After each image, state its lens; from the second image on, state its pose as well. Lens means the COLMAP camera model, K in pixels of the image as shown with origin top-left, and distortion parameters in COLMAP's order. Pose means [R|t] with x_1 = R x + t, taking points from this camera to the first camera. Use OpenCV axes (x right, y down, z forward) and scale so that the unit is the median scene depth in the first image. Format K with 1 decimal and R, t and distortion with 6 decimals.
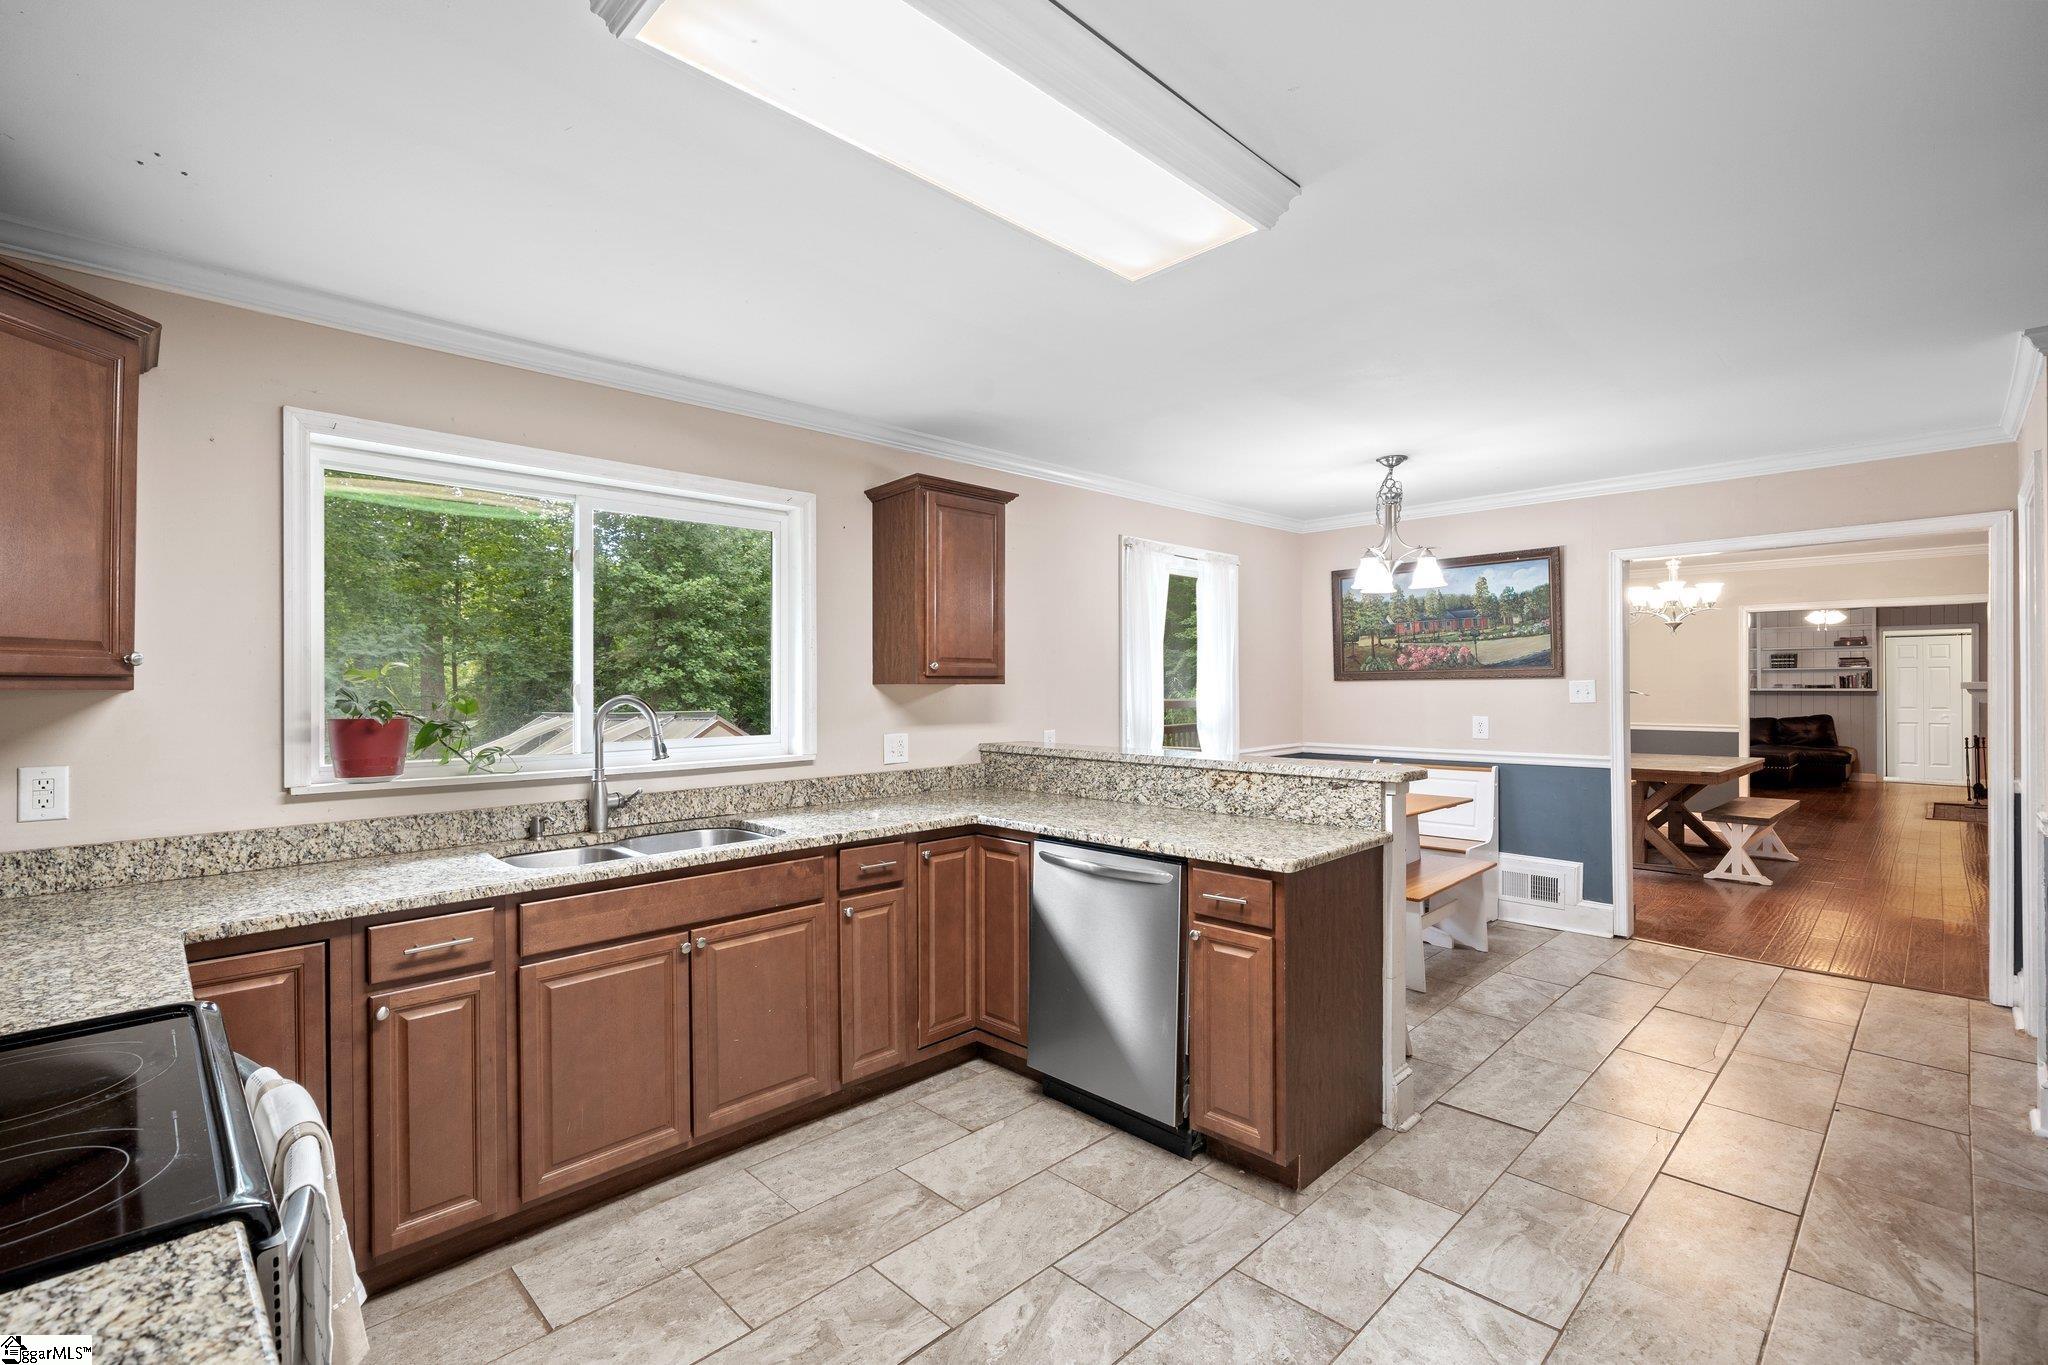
lens RADIAL K [[917.5, 0, 1018.3], [0, 917.5, 681.1], [0, 0, 1]] dist [0.001634, 0.000308]
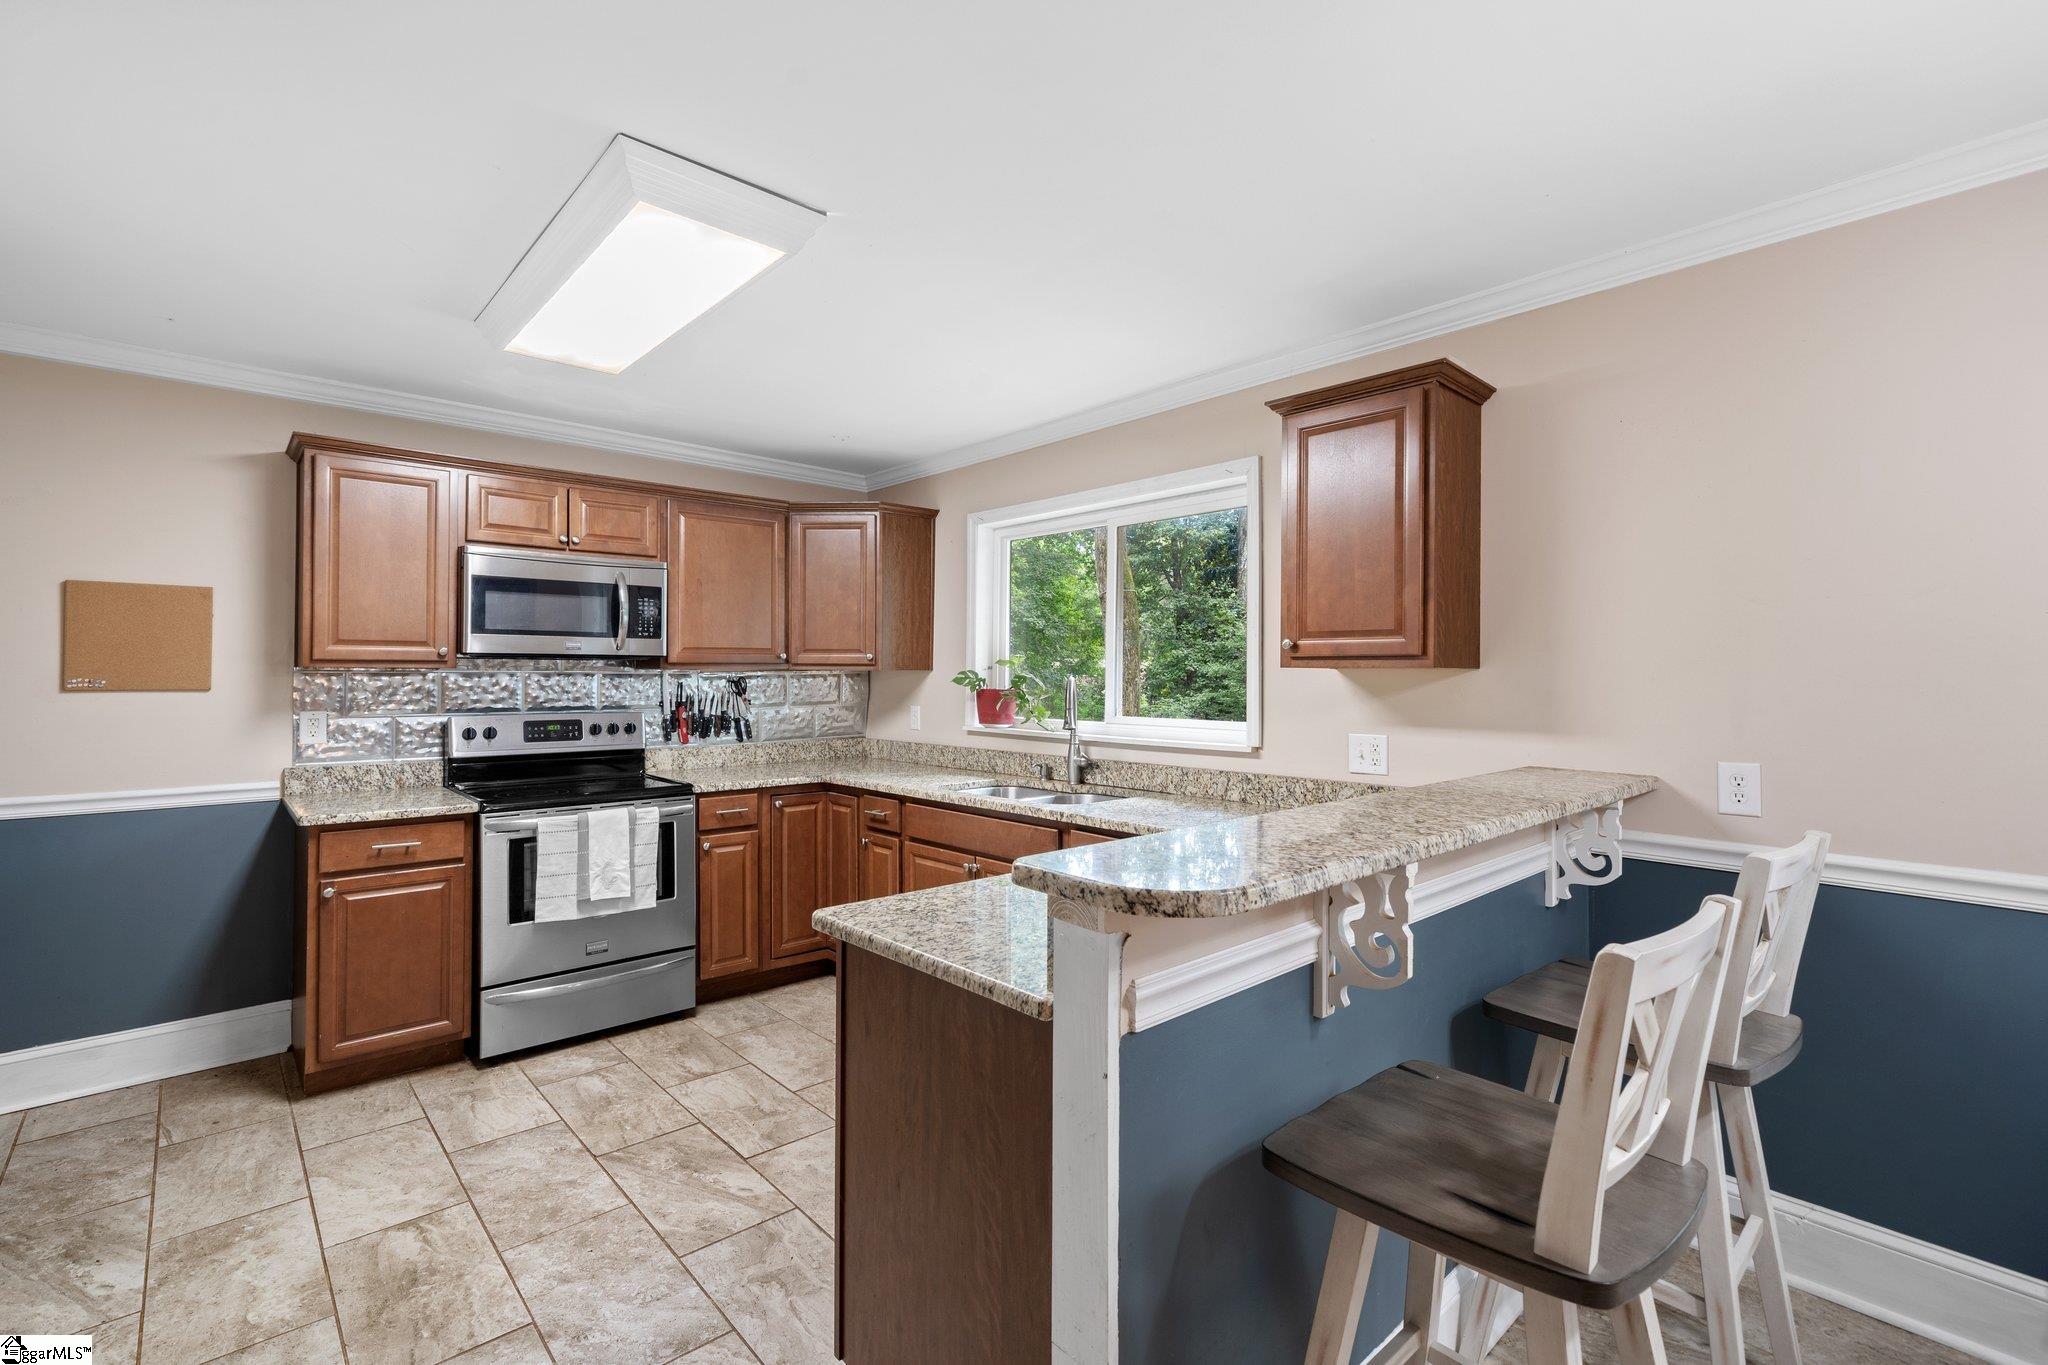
lens RADIAL K [[912.0, 0, 1016.2], [0, 912.0, 671.8], [0, 0, 1]] dist [0.001244, 0.000072]
pose [[-0.046788, -0.000891, -0.998904, 0.490714], [-0.001974, 0.999998, -0.000799, 0.005913], [0.998903, 0.001935, -0.046790, 0.588772]]
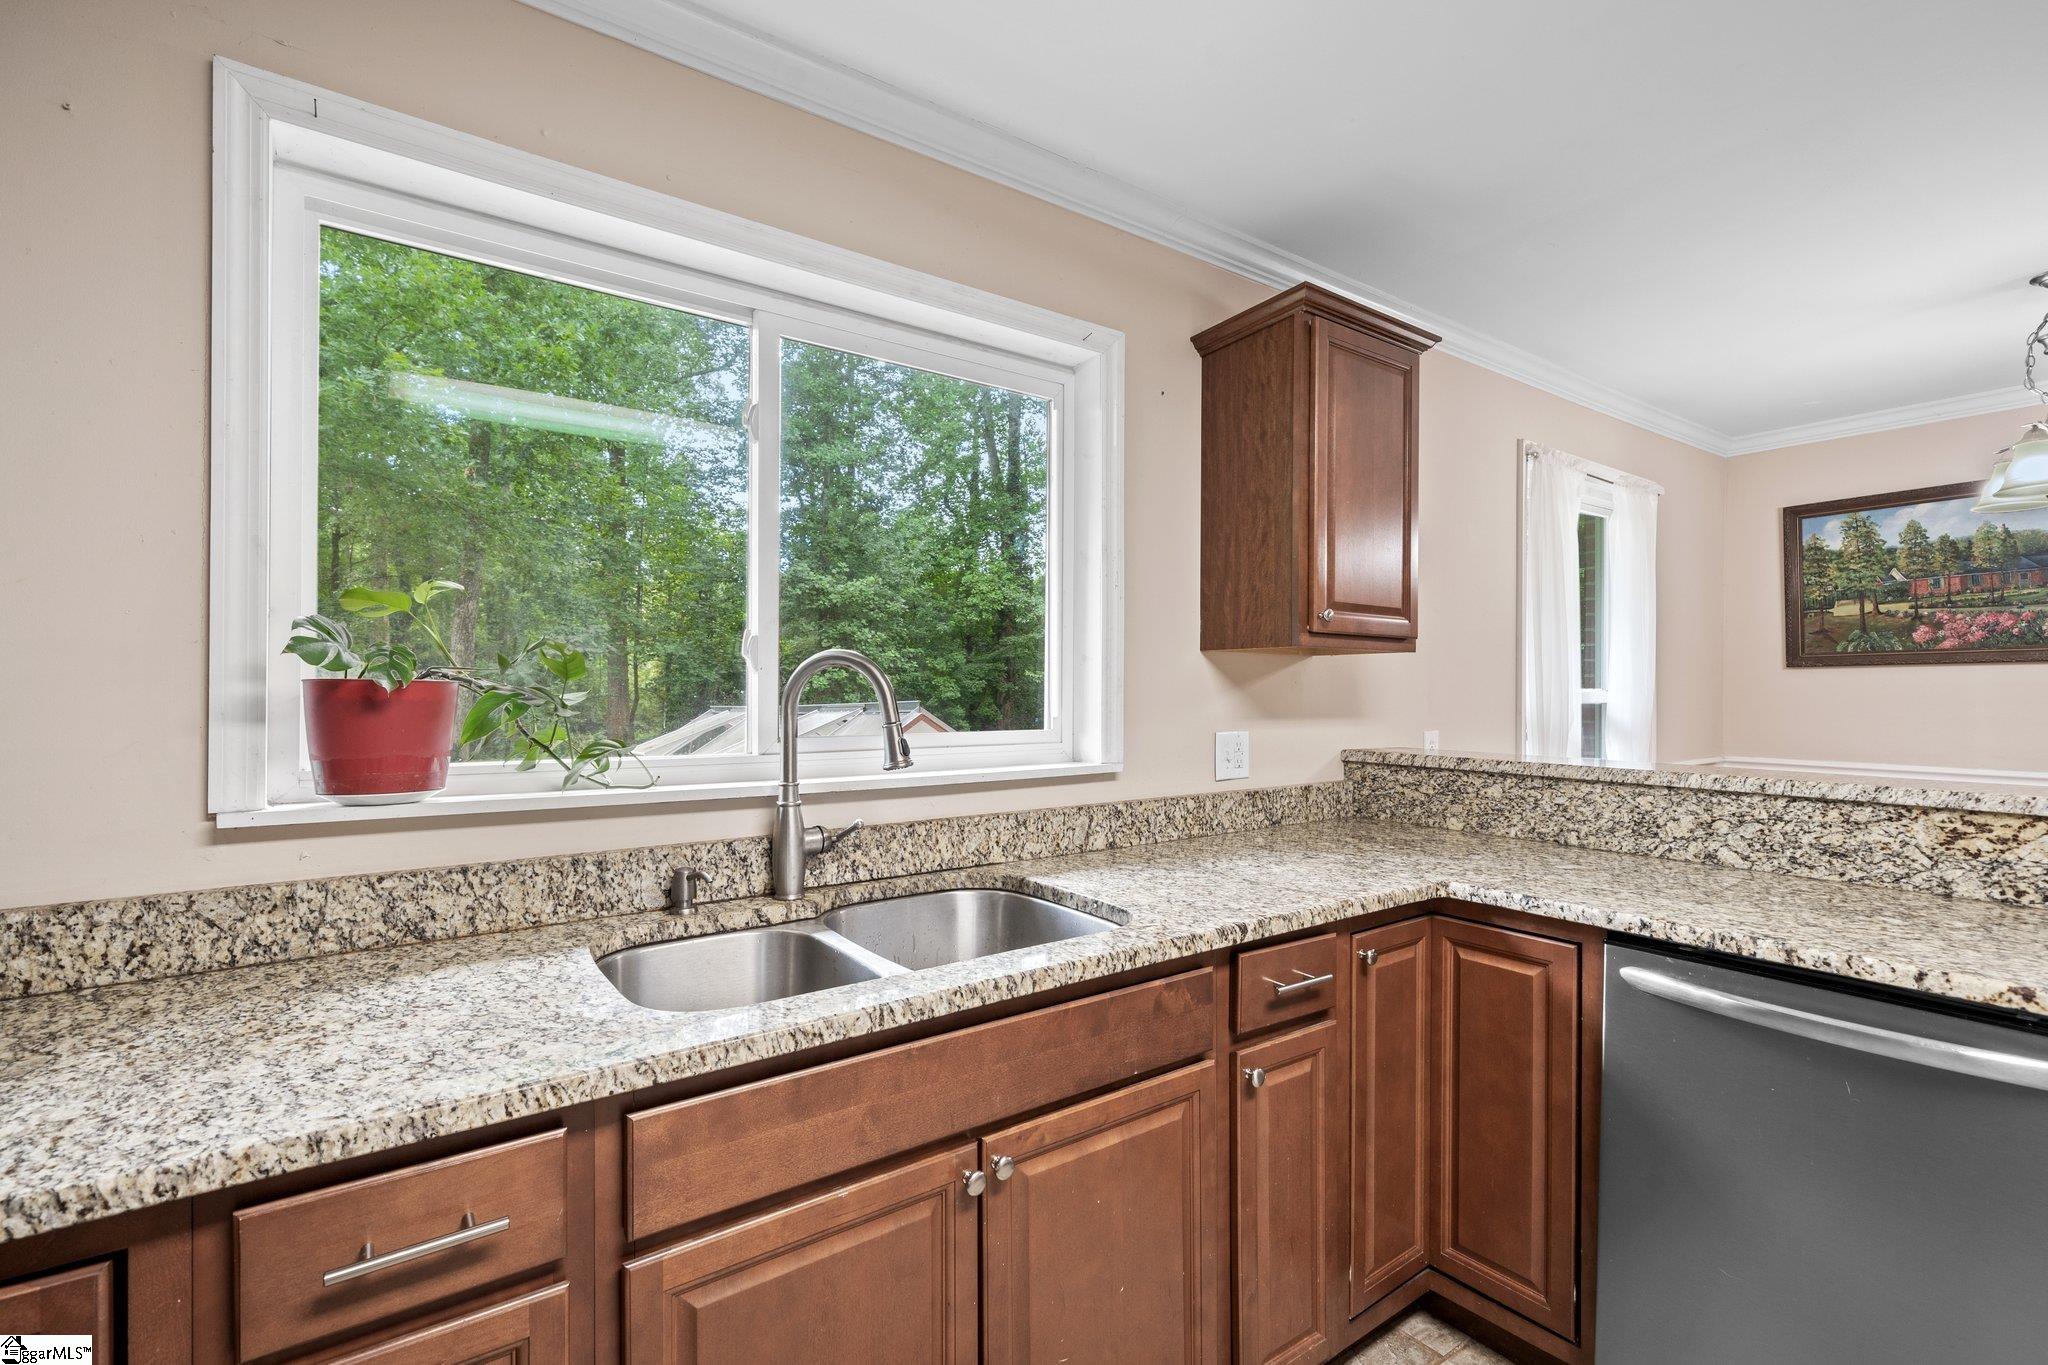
lens RADIAL K [[917.5, 0, 1018.3], [0, 917.5, 681.1], [0, 0, 1]] dist [0.001634, 0.000308]
pose [[0.987287, 0.005479, -0.158851, -0.140055], [-0.006463, 0.999963, -0.005676, 0.021786], [0.158815, 0.006631, 0.987286, 0.285043]]
